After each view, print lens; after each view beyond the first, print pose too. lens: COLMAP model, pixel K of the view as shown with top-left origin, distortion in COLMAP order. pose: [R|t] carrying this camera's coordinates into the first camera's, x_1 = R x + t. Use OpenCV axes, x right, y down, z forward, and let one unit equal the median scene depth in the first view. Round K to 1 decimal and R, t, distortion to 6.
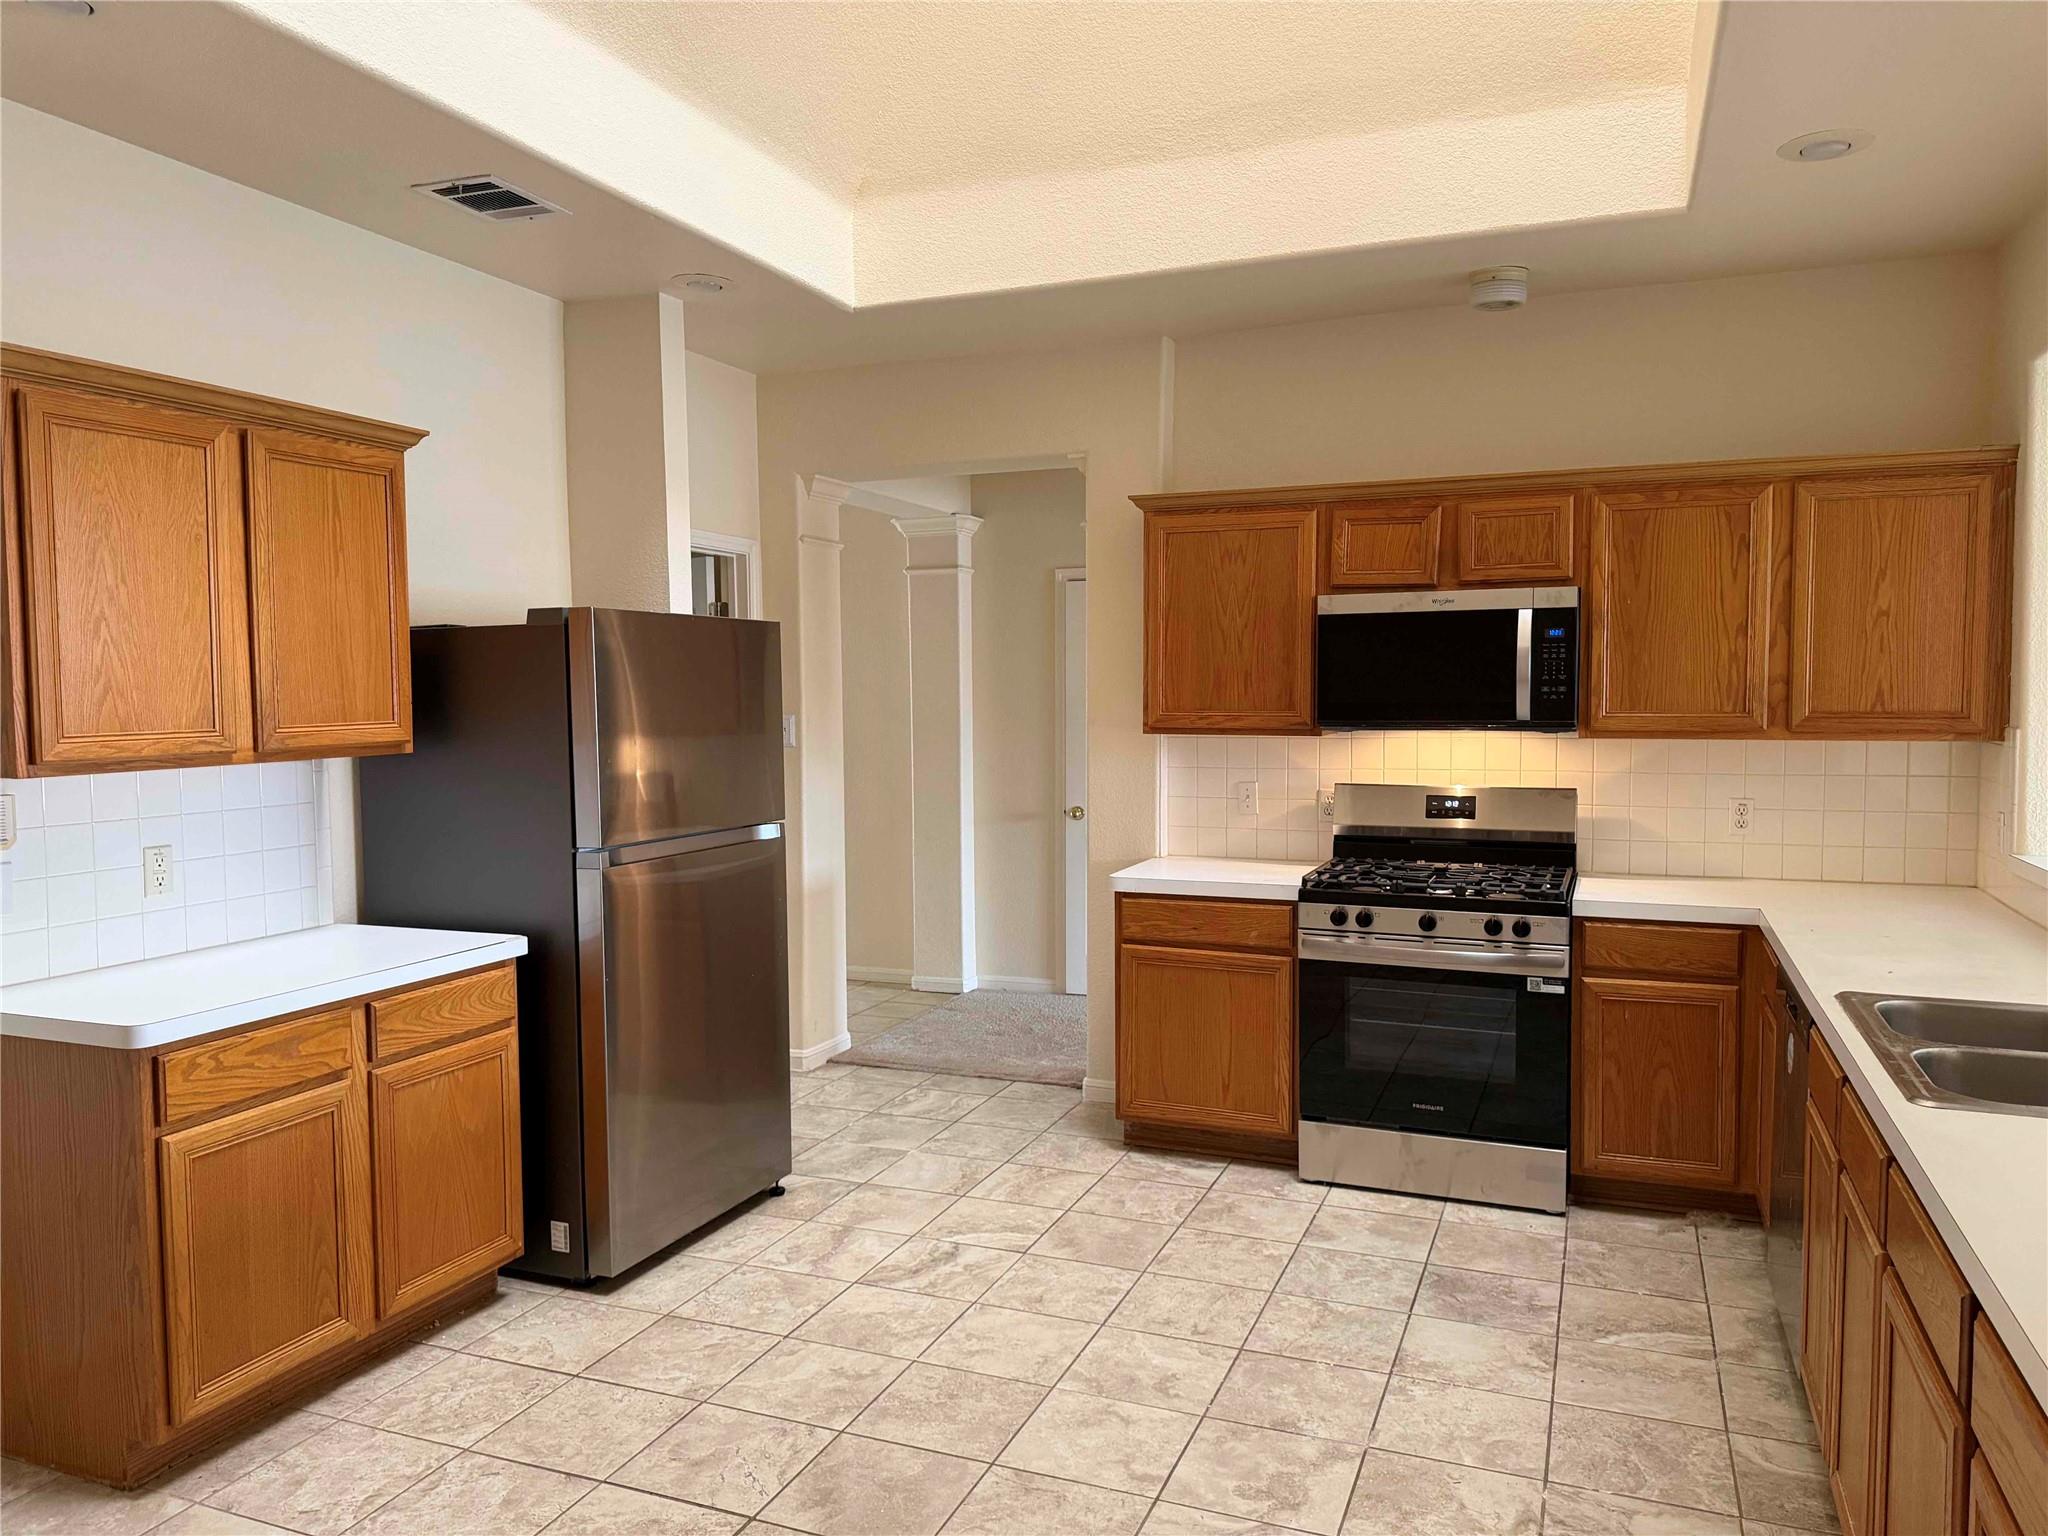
lens RADIAL K [[1450.2, 0, 1024.0], [0, 1450.2, 768.0], [0, 0, 1]] dist [0.188687, -0.374980]
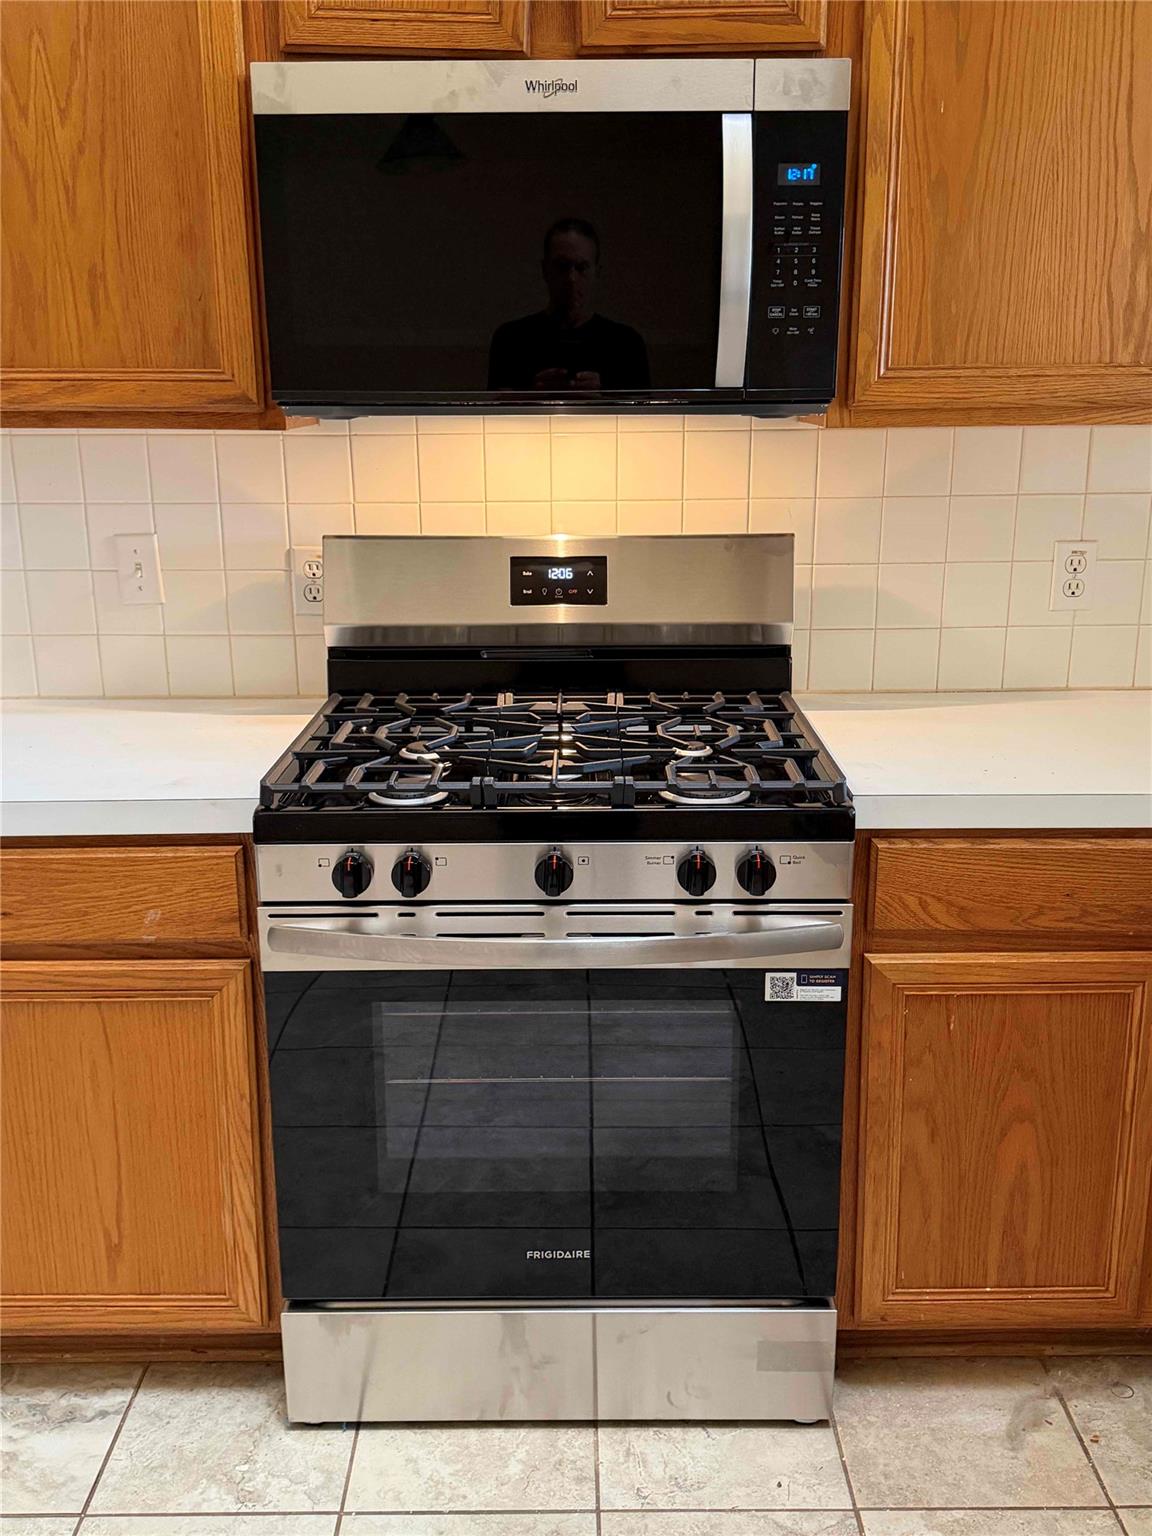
lens RADIAL K [[1423.0, 0, 576.0], [0, 1423.0, 768.0], [0, 0, 1]] dist [0.148432, -0.295071]
pose [[0.925968, -0.097673, 0.364752, 0.128315], [0.022617, 0.978578, 0.204629, -0.009925], [-0.376925, -0.181230, 0.908341, 0.610240]]
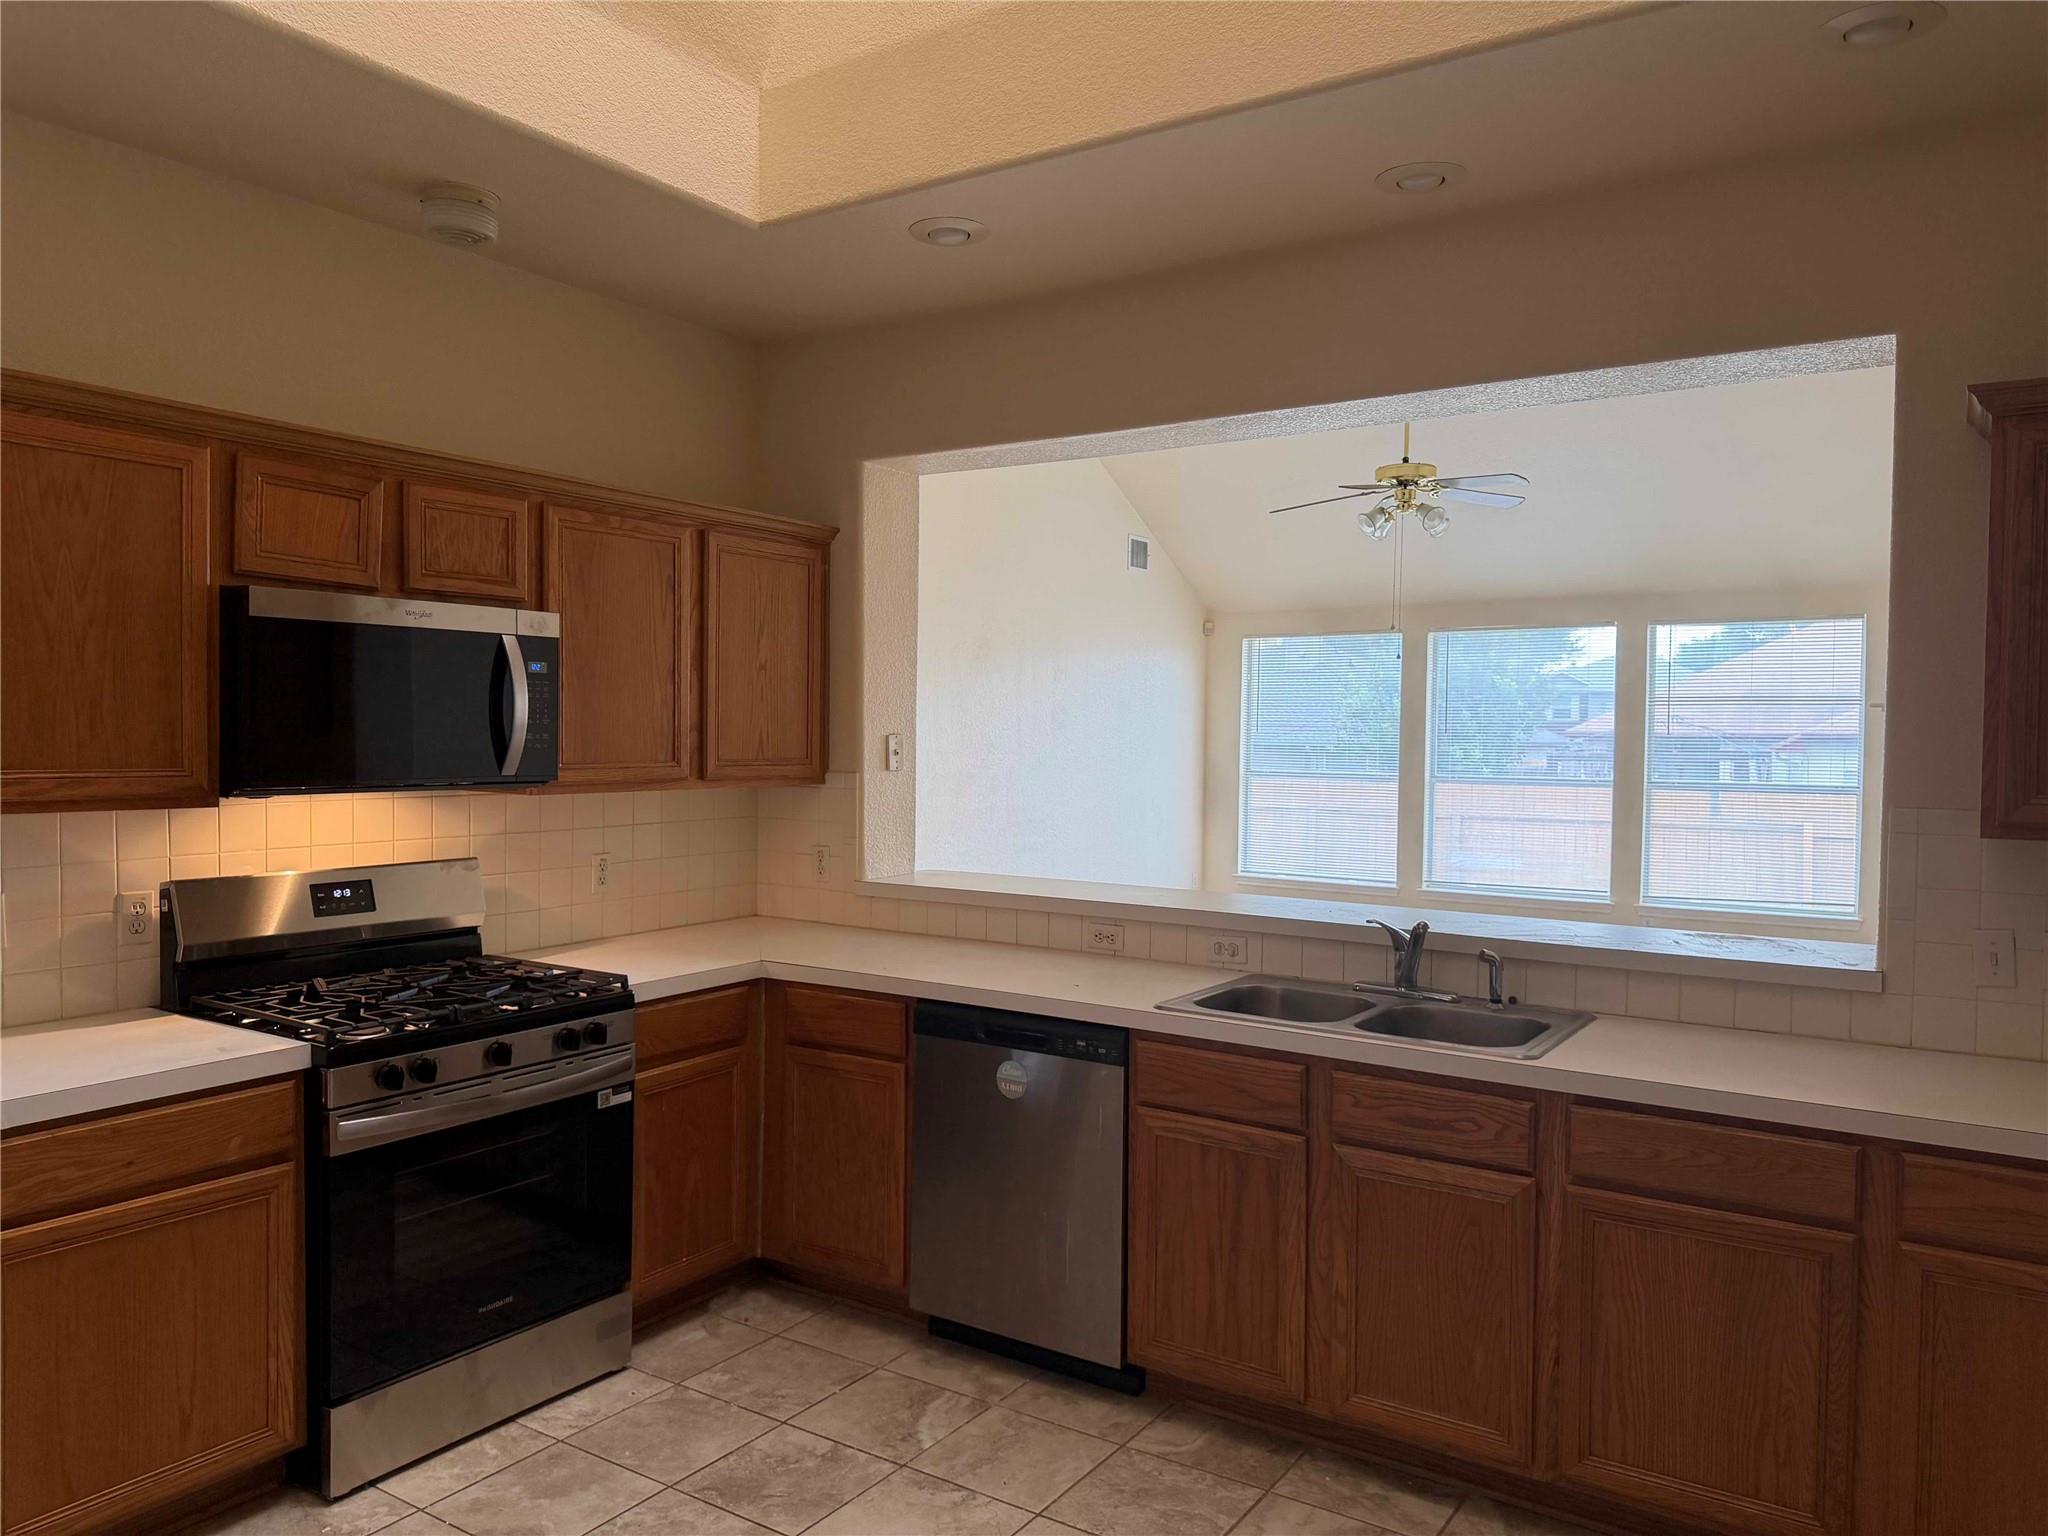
lens RADIAL K [[1453.0, 0, 1022.3], [0, 1453.0, 774.0], [0, 0, 1]] dist [0.072462, -0.103457]
pose [[0.196520, -0.023650, 0.980215, -0.380592], [0.041768, 0.999004, 0.015730, -0.034177], [-0.979610, 0.037850, 0.197312, 0.582196]]
